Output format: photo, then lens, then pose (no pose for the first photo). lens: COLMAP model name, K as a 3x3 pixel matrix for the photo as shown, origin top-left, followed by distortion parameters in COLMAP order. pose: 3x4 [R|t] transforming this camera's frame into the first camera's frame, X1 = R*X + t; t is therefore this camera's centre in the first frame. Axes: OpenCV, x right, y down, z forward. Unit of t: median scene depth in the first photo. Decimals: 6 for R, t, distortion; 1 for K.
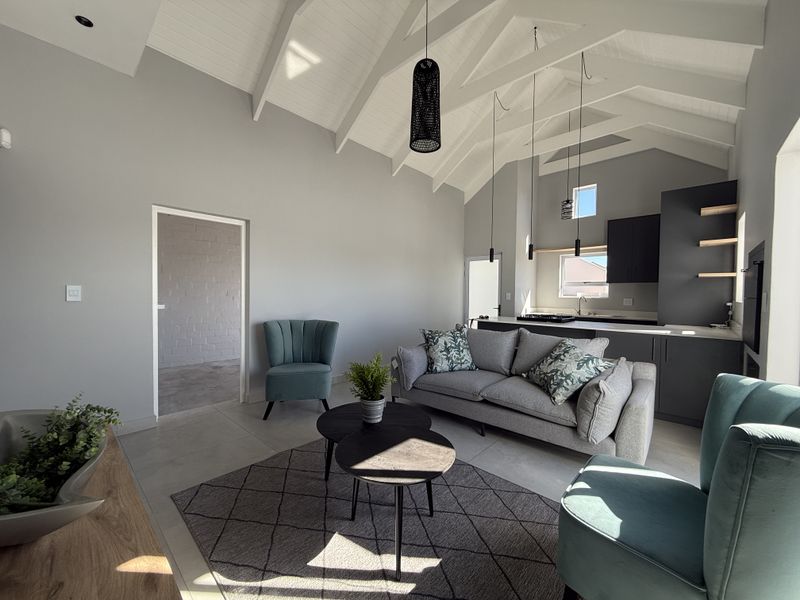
lens RADIAL K [[316.9, 0, 397.4], [0, 316.9, 302.1], [0, 0, 1]] dist [-0.002682, -0.000067]
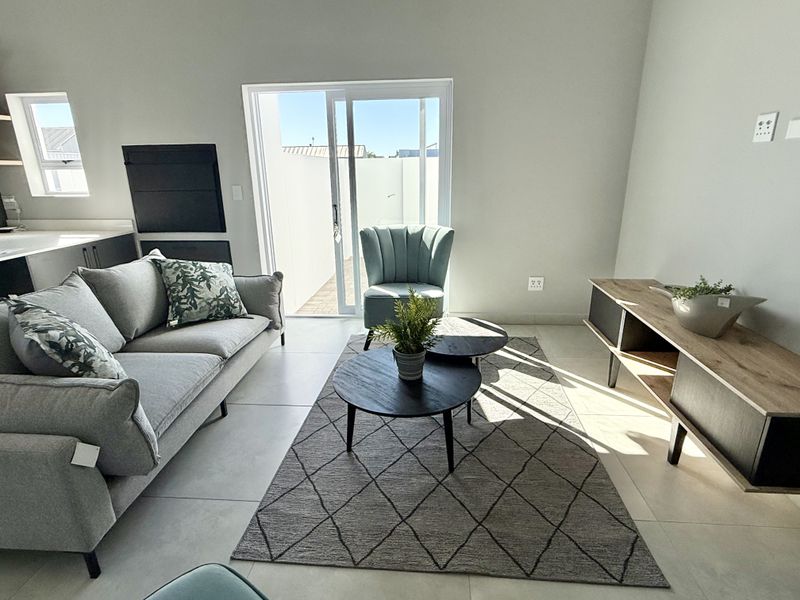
lens RADIAL K [[433.3, 0, 400.0], [0, 433.3, 300.0], [0, 0, 1]] dist [0.000613, -0.000046]
pose [[-0.620305, -0.233378, 0.748837, -0.514273], [0.027366, 0.947689, 0.318020, -0.085938], [-0.783883, 0.217762, -0.581469, 1.010282]]
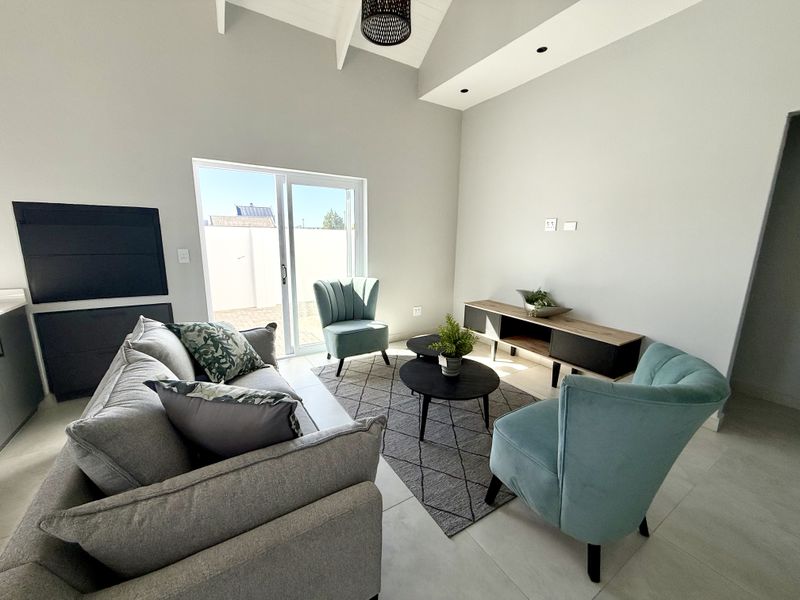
lens RADIAL K [[316.9, 0, 397.4], [0, 316.9, 302.1], [0, 0, 1]] dist [-0.002682, -0.000067]
pose [[-0.966654, -0.077026, 0.244229, -0.098550], [-0.020413, 0.973835, 0.226336, -0.086546], [-0.255273, 0.213803, -0.942934, 1.320327]]
